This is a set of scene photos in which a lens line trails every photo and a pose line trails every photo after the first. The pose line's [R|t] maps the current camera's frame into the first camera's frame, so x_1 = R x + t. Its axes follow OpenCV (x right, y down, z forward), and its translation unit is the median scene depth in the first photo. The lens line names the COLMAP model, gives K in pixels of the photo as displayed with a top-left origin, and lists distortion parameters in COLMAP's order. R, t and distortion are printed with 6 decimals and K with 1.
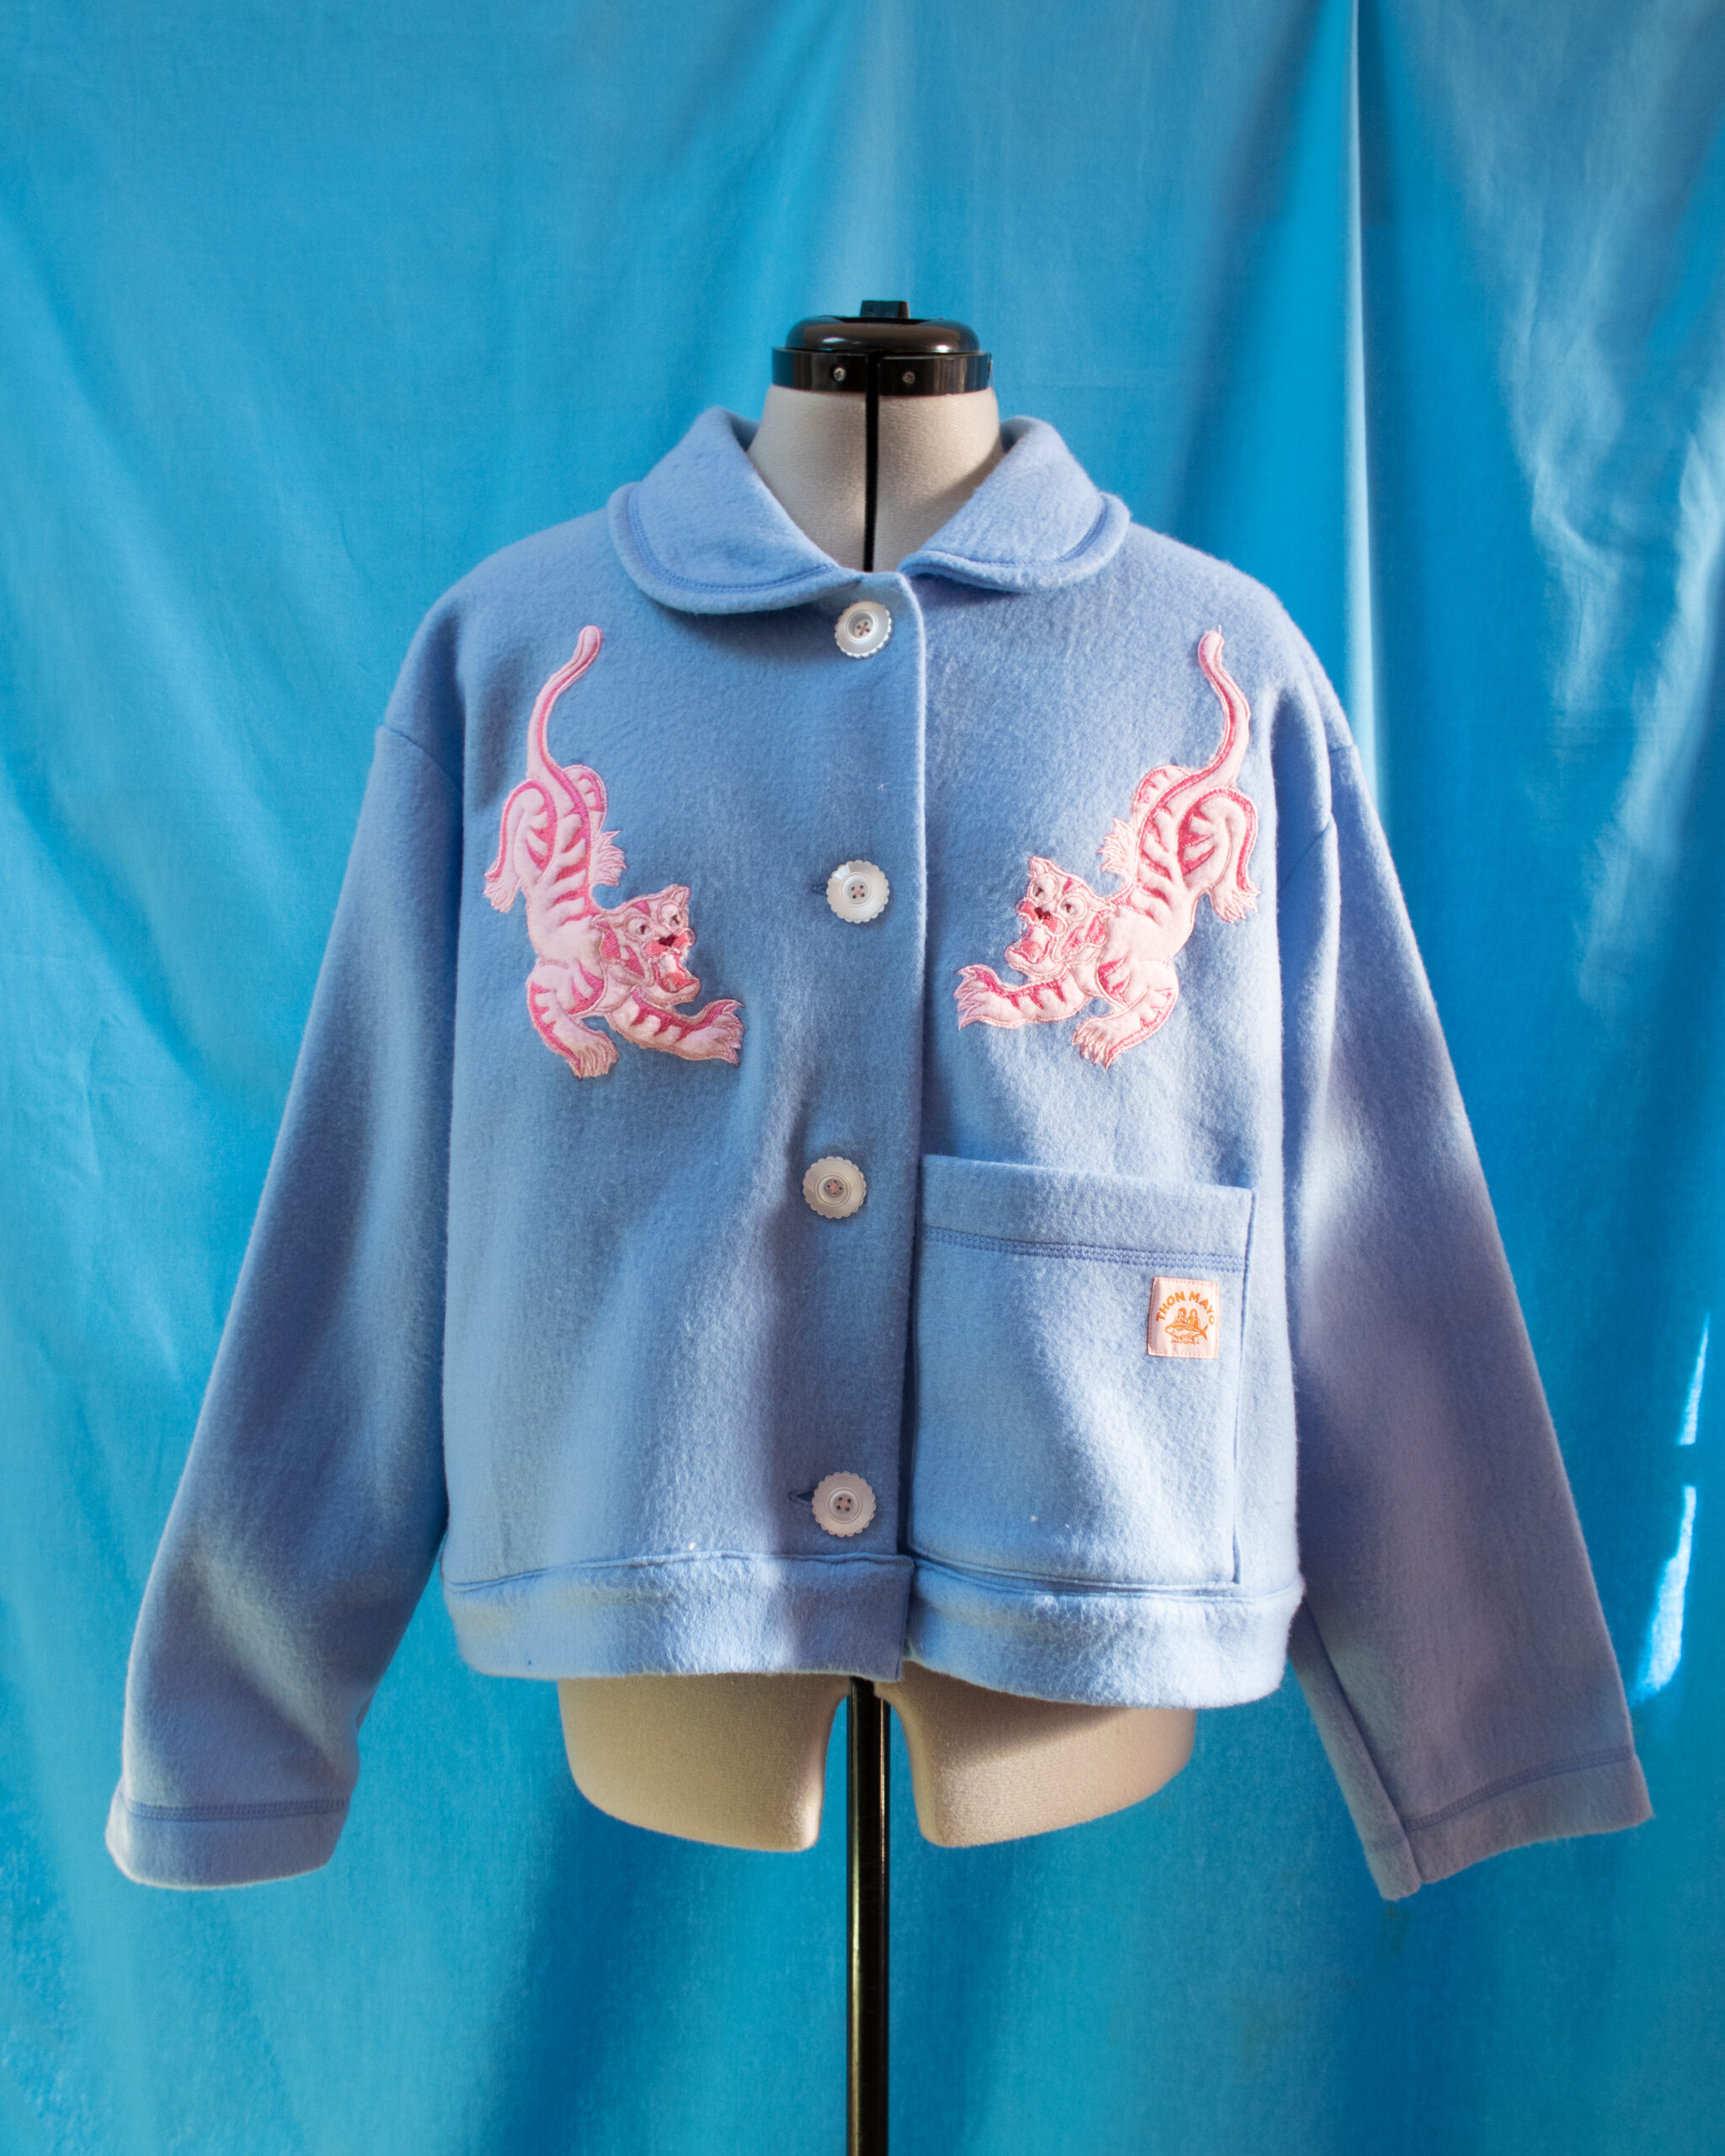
lens RADIAL K [[2070.0, 0, 794.3], [0, 2070.0, 1080.5], [0, 0, 1]] dist [-0.002837, 0.003861]
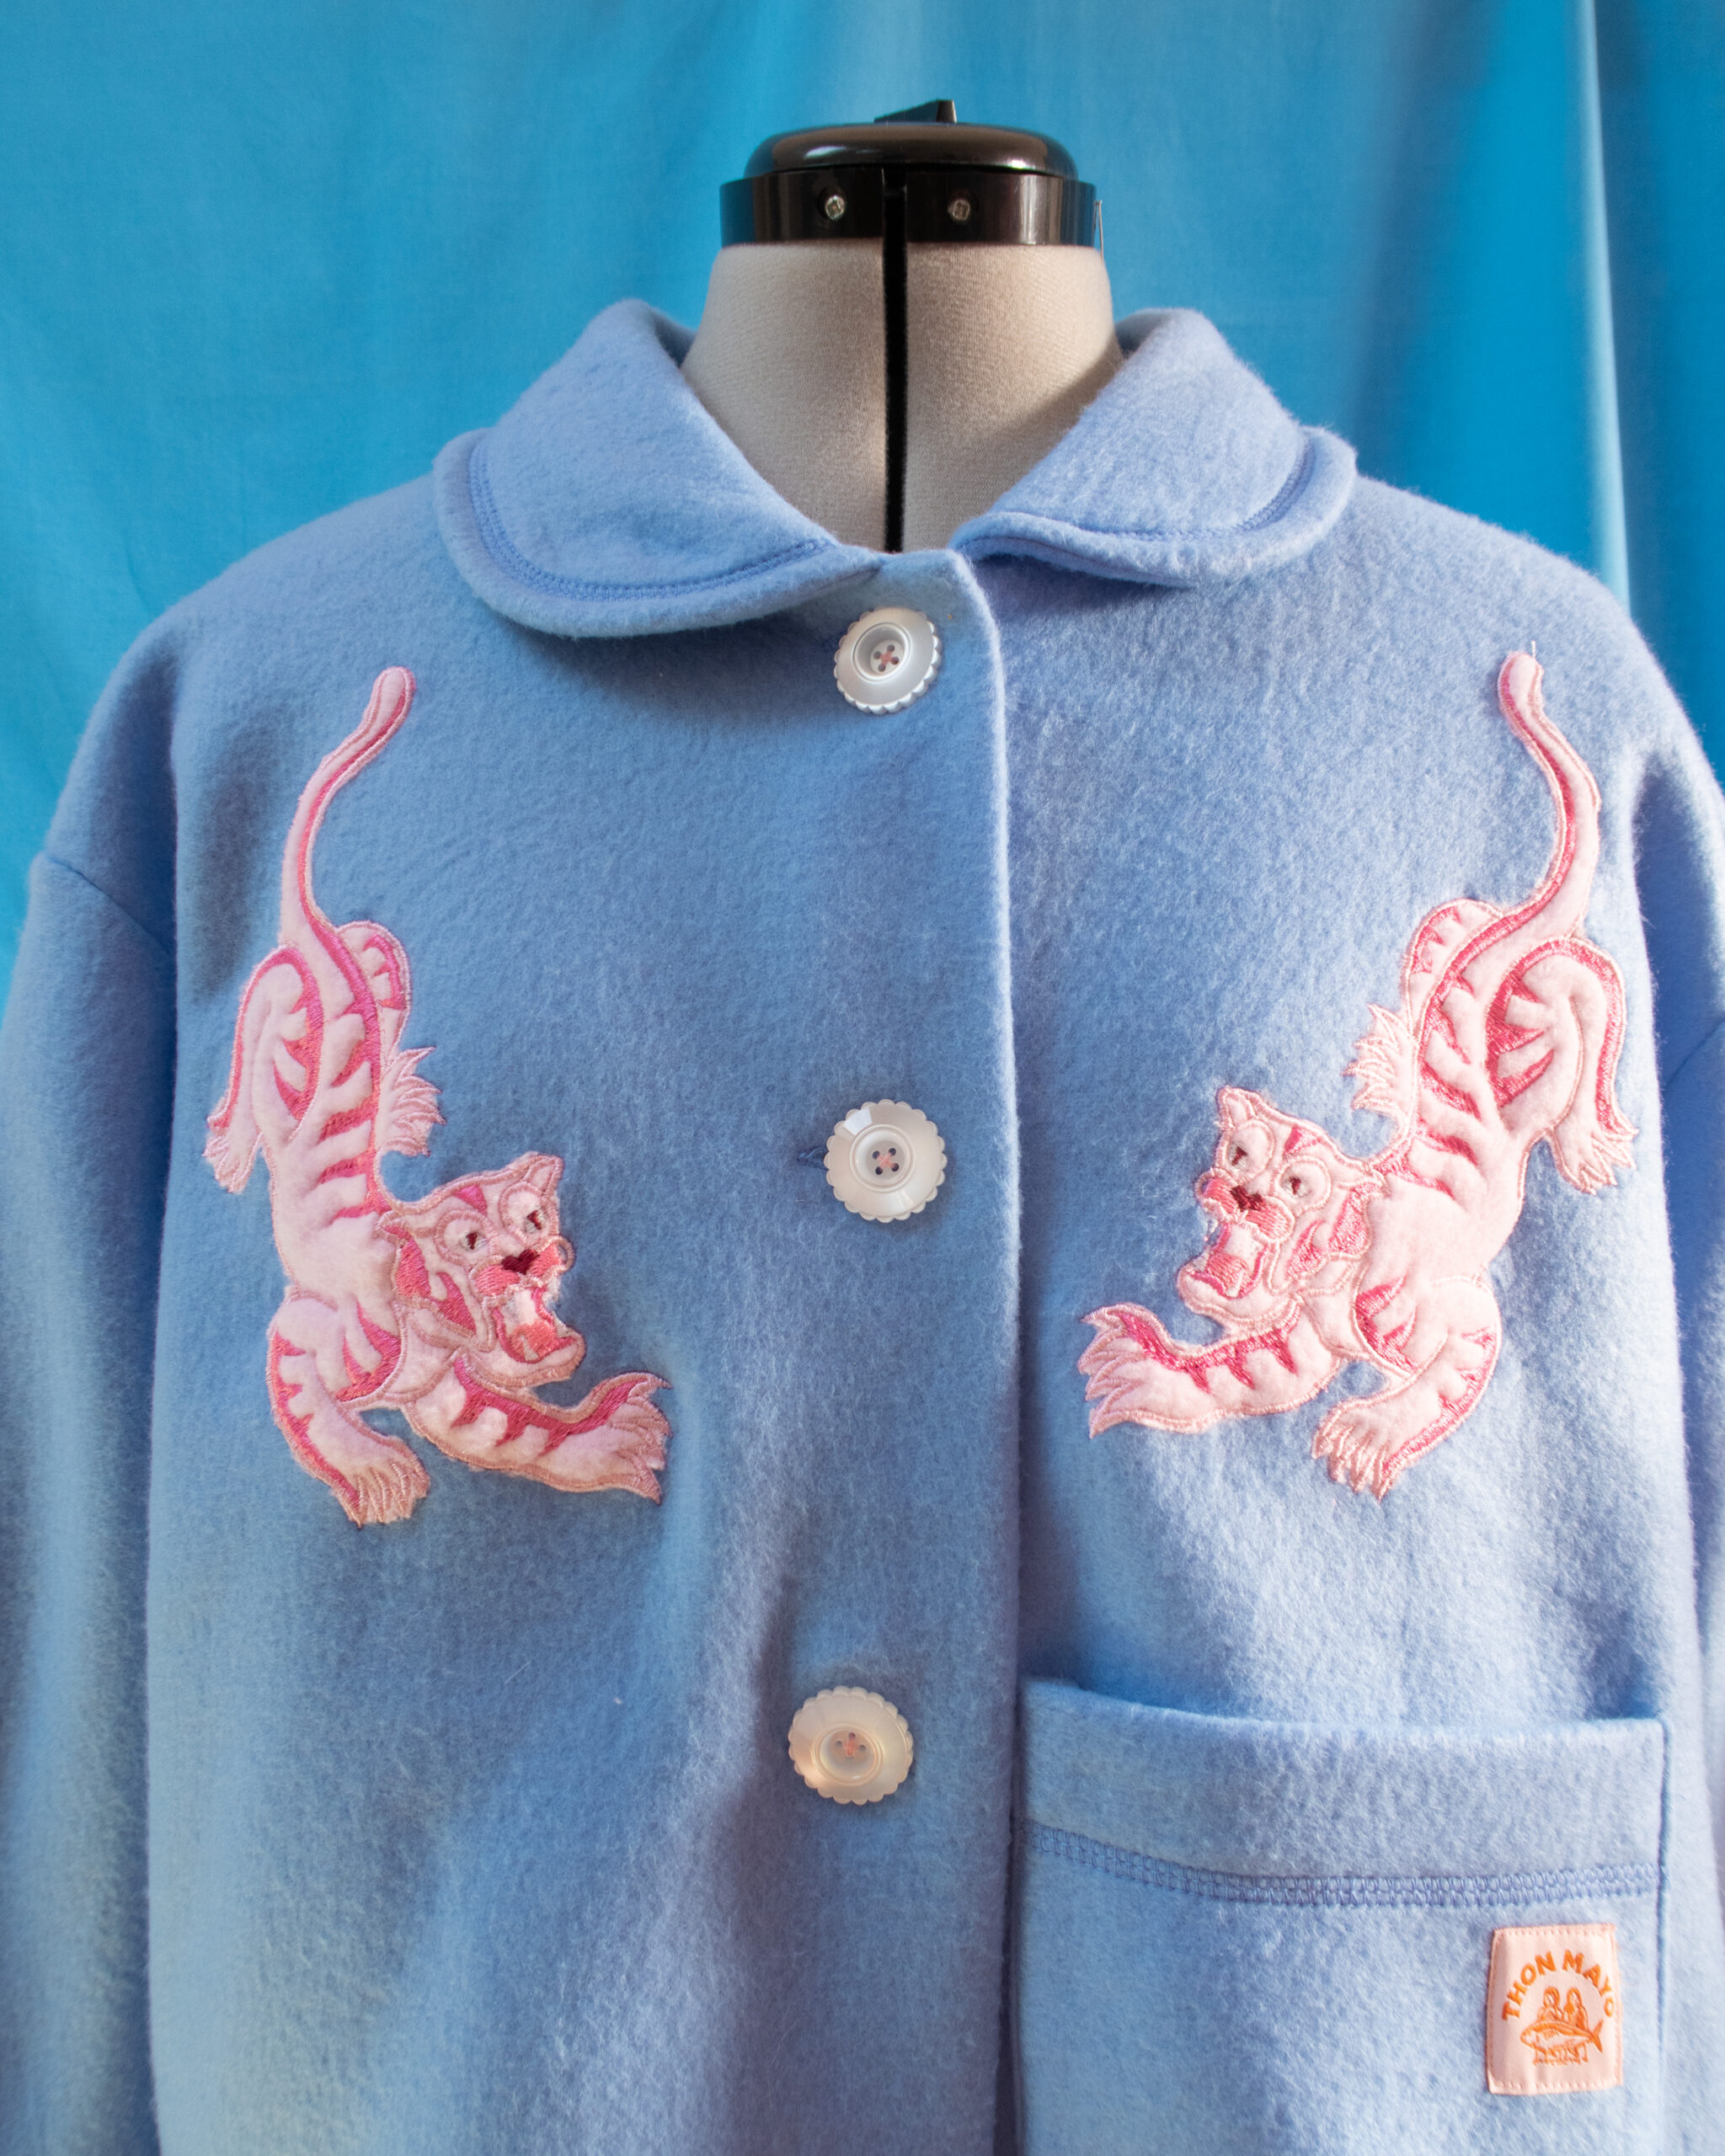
lens RADIAL K [[2070.0, 0, 794.3], [0, 2070.0, 1080.5], [0, 0, 1]] dist [-0.002837, 0.003861]
pose [[0.999663, -0.018697, -0.018009, 0.017273], [0.018036, 0.999182, -0.036196, -0.091096], [0.018671, 0.035859, 0.999182, 0.473006]]
